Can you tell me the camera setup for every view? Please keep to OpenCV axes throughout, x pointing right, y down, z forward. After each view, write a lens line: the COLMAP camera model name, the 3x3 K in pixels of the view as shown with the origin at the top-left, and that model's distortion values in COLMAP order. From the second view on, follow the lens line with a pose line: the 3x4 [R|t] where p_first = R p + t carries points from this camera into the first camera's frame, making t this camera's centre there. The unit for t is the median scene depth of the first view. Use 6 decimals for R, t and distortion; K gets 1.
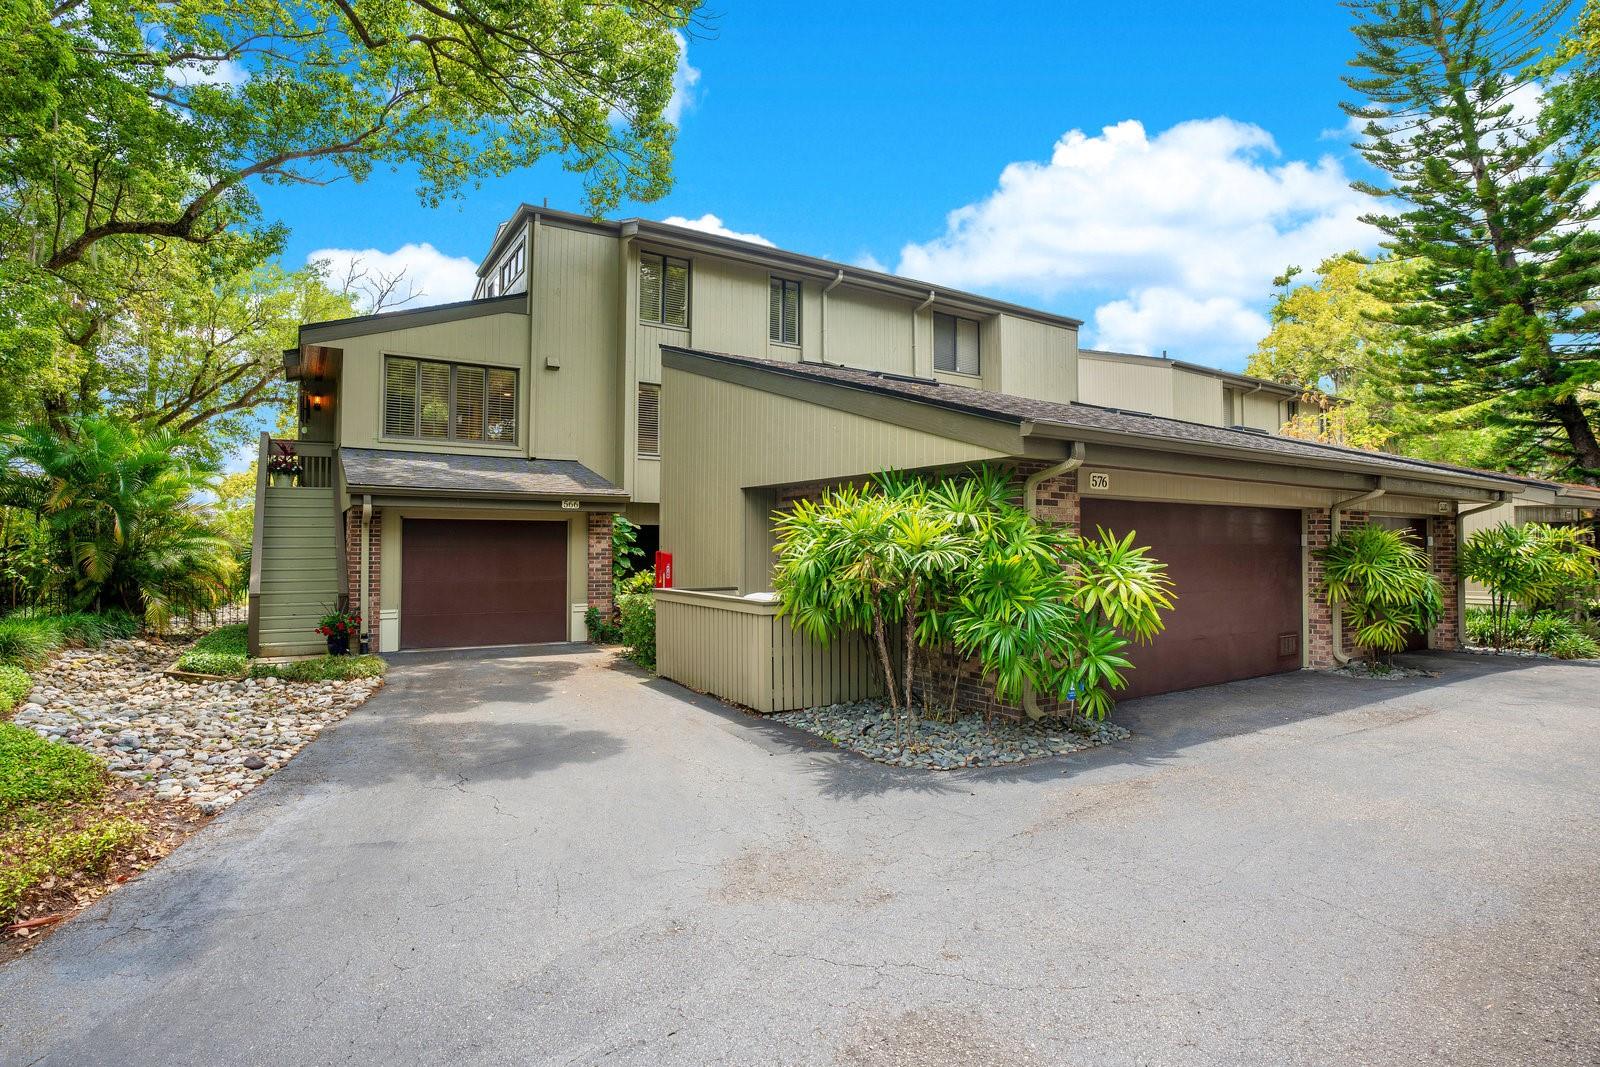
lens RADIAL K [[754.2, 0, 796.3], [0, 754.2, 525.4], [0, 0, 1]] dist [-0.057713, 0.027345]
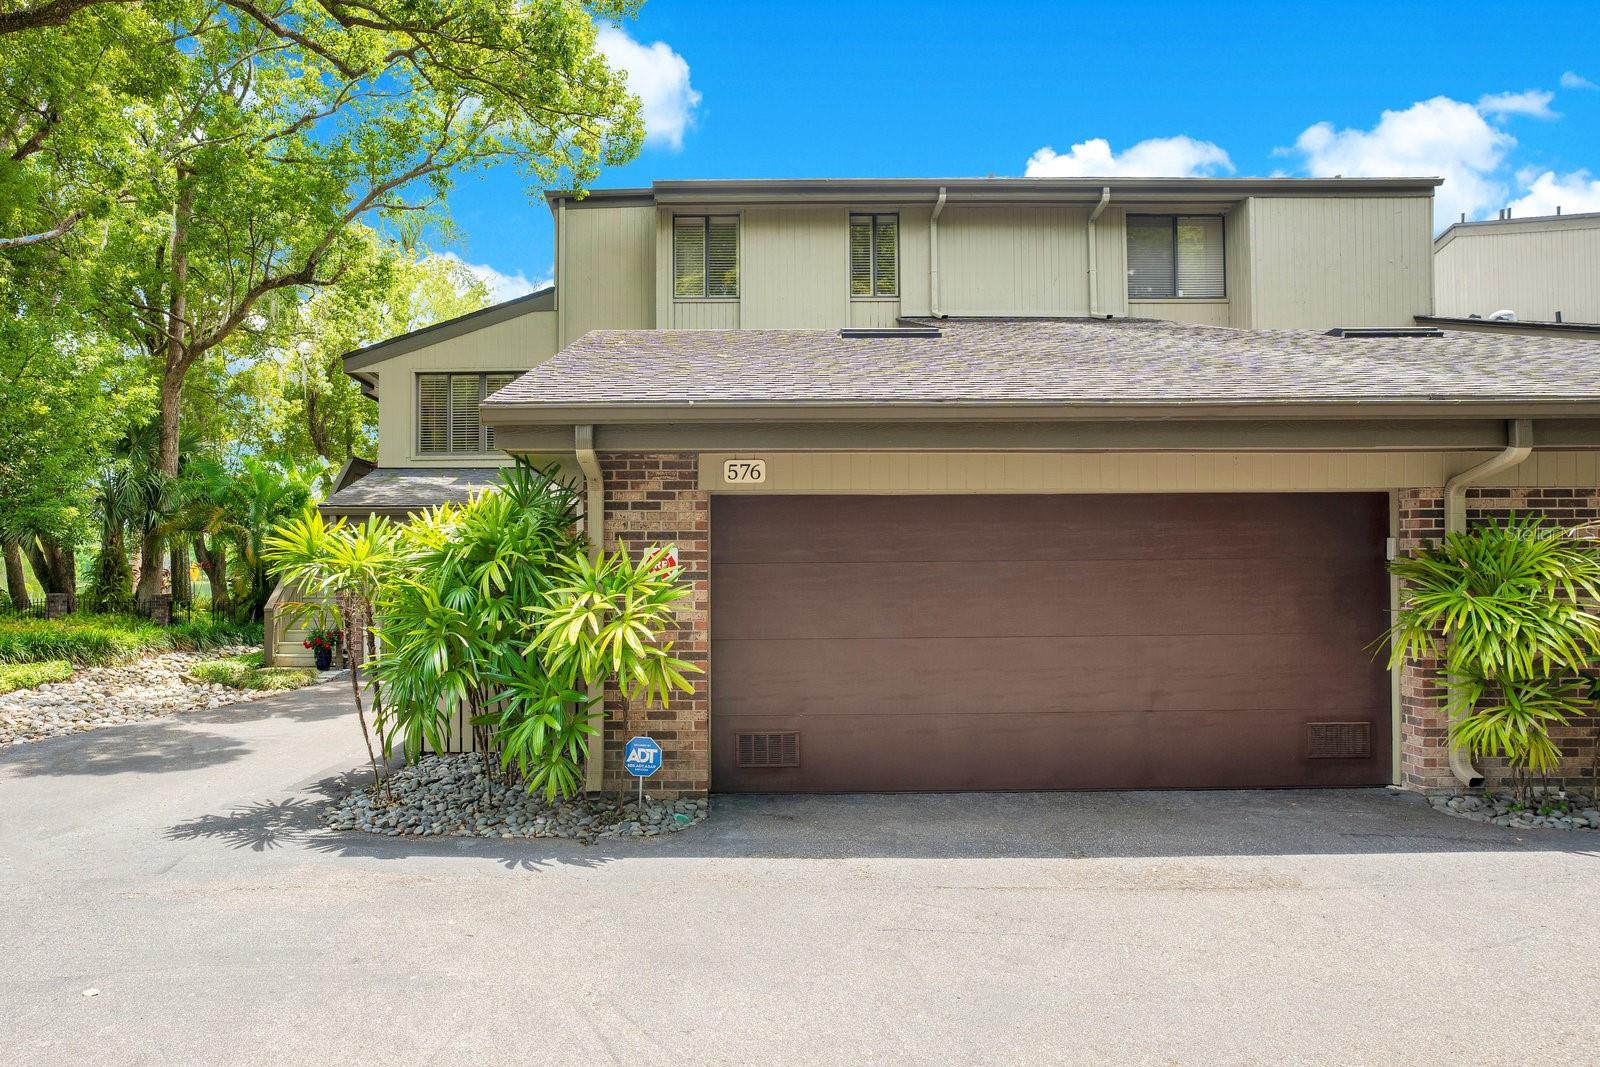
lens RADIAL K [[959.6, 0, 800.0], [0, 959.6, 533.5], [0, 0, 1]] dist [-0.032560, -0.000233]
pose [[0.862694, -0.019990, -0.505331, 0.527063], [0.020893, 0.999774, -0.003881, 0.002147], [0.505295, -0.007210, 0.862917, 0.145959]]
